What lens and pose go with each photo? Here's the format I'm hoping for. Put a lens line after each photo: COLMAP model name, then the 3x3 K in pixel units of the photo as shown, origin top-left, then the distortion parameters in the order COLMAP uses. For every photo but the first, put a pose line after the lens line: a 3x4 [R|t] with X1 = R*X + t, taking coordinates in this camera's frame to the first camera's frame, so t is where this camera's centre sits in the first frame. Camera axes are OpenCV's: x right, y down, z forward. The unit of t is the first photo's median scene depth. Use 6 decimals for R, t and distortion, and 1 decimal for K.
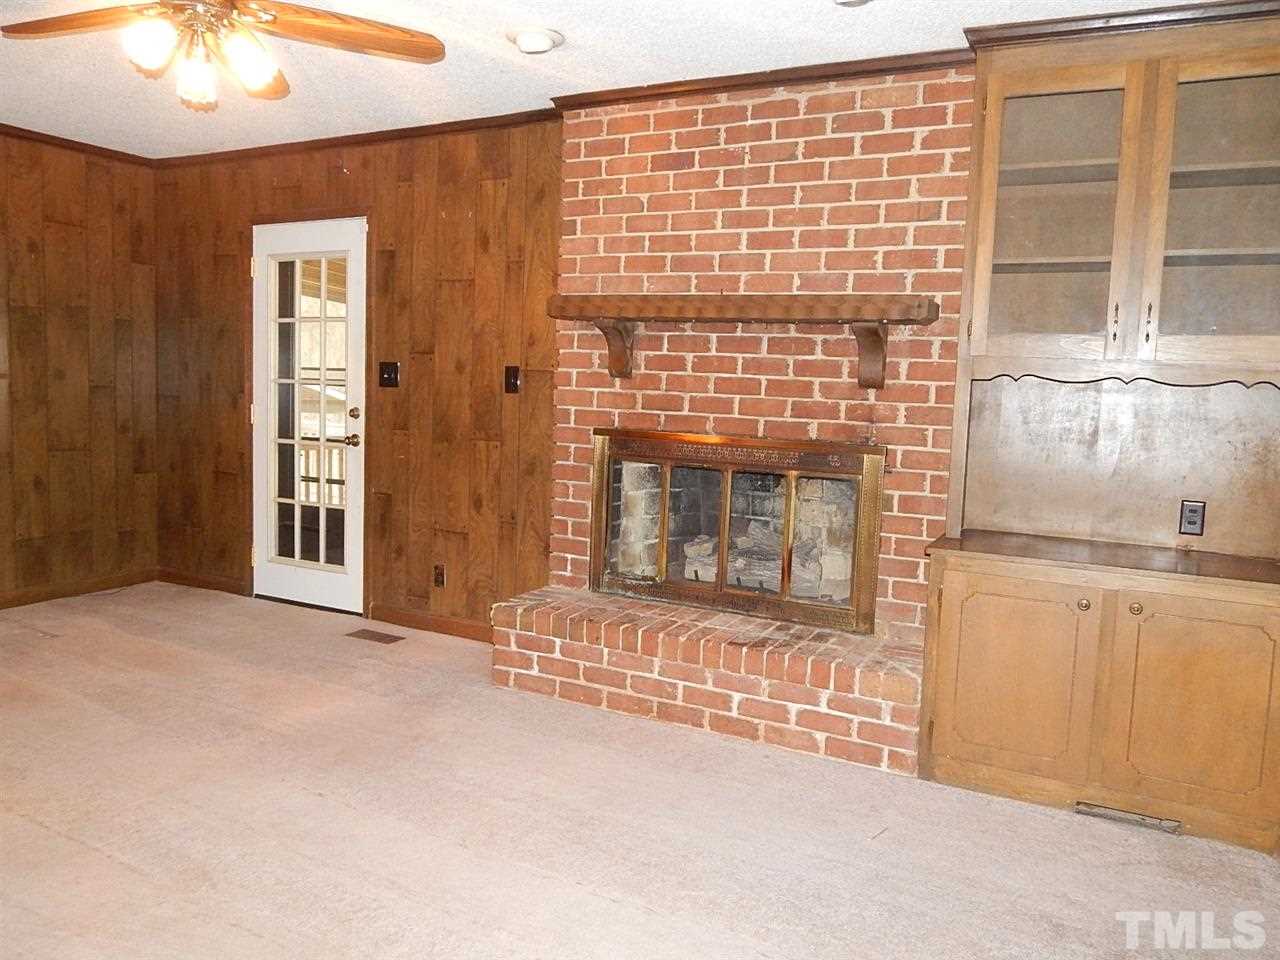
lens RADIAL K [[890.2, 0, 640.0], [0, 890.2, 480.0], [0, 0, 1]] dist [-0.002894, -0.006169]
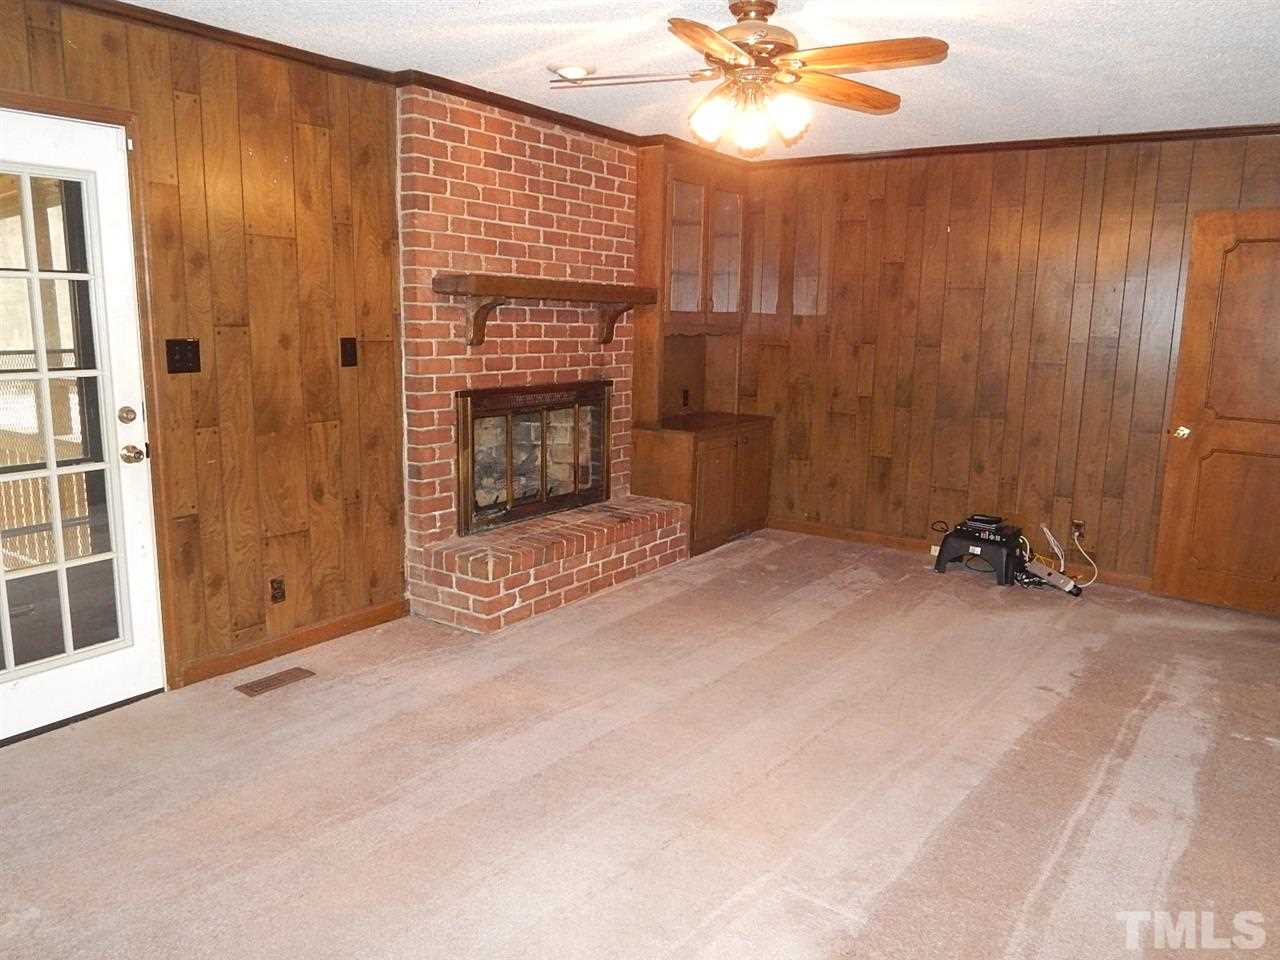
lens RADIAL K [[890.2, 0, 640.0], [0, 890.2, 480.0], [0, 0, 1]] dist [-0.002894, -0.006169]
pose [[0.167909, -0.215009, 0.962070, -1.125818], [0.086720, 0.975363, 0.202845, -0.159721], [-0.981981, 0.049372, 0.182418, 0.590340]]
